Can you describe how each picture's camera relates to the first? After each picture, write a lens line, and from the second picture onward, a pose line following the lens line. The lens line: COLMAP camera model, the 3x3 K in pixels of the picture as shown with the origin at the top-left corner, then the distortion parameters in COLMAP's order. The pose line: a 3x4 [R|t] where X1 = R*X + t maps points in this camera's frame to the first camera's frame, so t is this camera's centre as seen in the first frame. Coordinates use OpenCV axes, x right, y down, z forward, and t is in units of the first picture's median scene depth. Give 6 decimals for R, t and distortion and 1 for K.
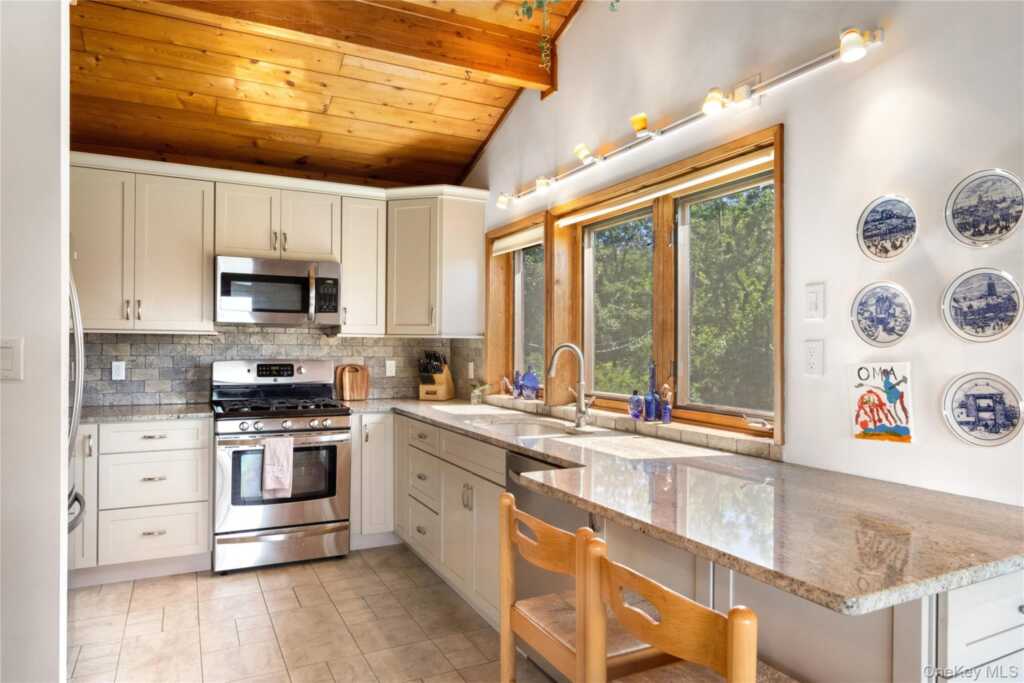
lens RADIAL K [[657.5, 0, 520.8], [0, 657.5, 345.6], [0, 0, 1]] dist [-0.002920, 0.001416]
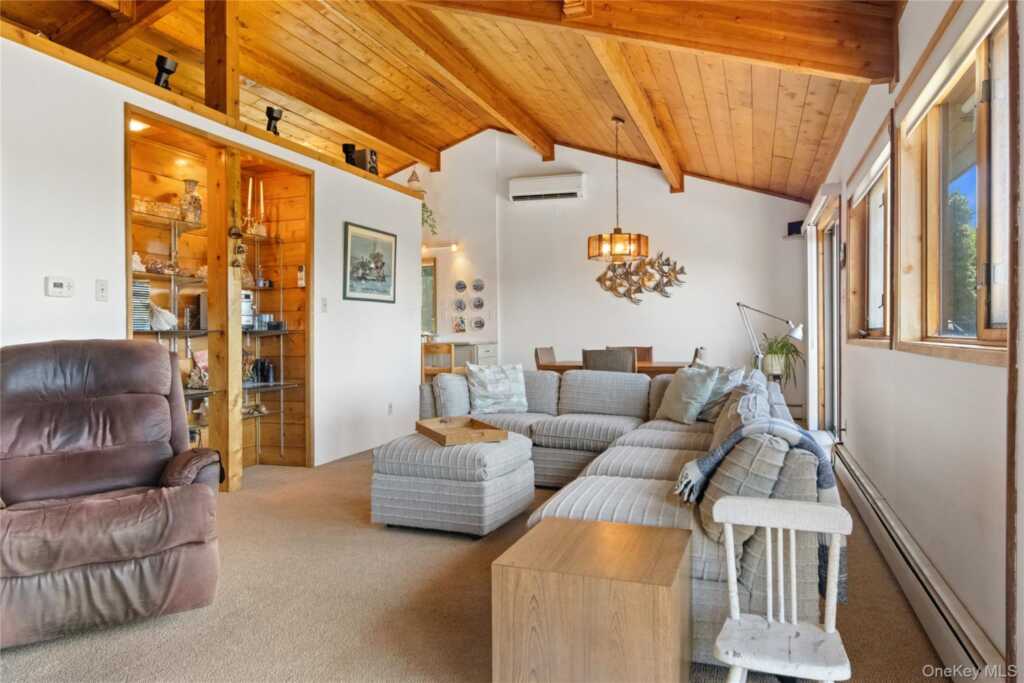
lens RADIAL K [[657.5, 0, 520.8], [0, 657.5, 345.6], [0, 0, 1]] dist [-0.002920, 0.001416]
pose [[0.734826, -0.020833, 0.677936, -1.241468], [0.007876, 0.999723, 0.022184, 0.074926], [-0.678210, -0.010962, 0.734786, -1.469435]]
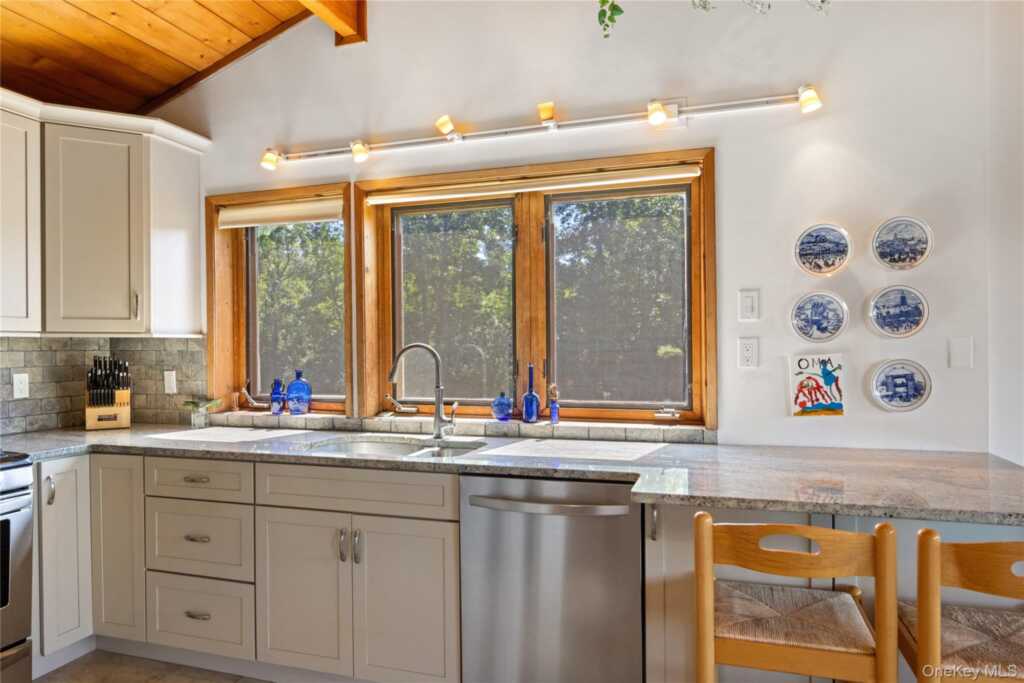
lens RADIAL K [[642.8, 0, 524.1], [0, 642.8, 348.8], [0, 0, 1]] dist [-0.004668, 0.001567]
pose [[0.699093, -0.015962, 0.714852, -0.400735], [0.011826, 0.999872, 0.010761, -0.003077], [-0.714933, 0.000931, 0.699193, 0.288861]]
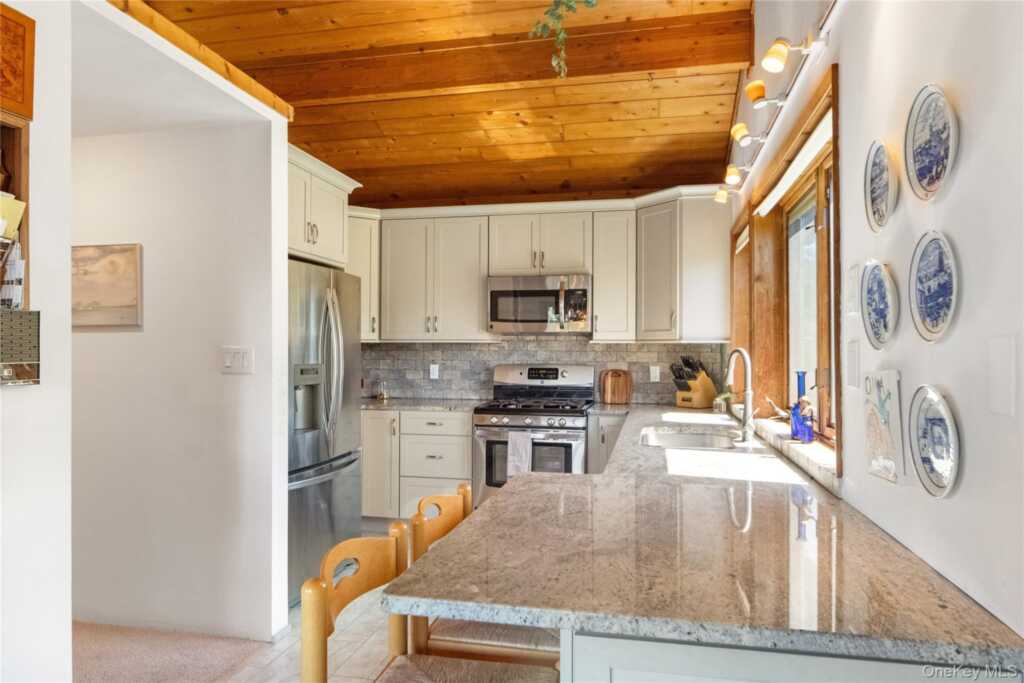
lens RADIAL K [[670.0, 0, 512.0], [0, 670.0, 341.5], [0, 0, 1]] dist [0.002135, 0.001995]
pose [[0.771543, -0.013882, -0.636026, 0.381526], [0.003590, 0.999841, -0.017469, 0.002750], [0.636168, 0.011195, 0.771470, 0.091728]]
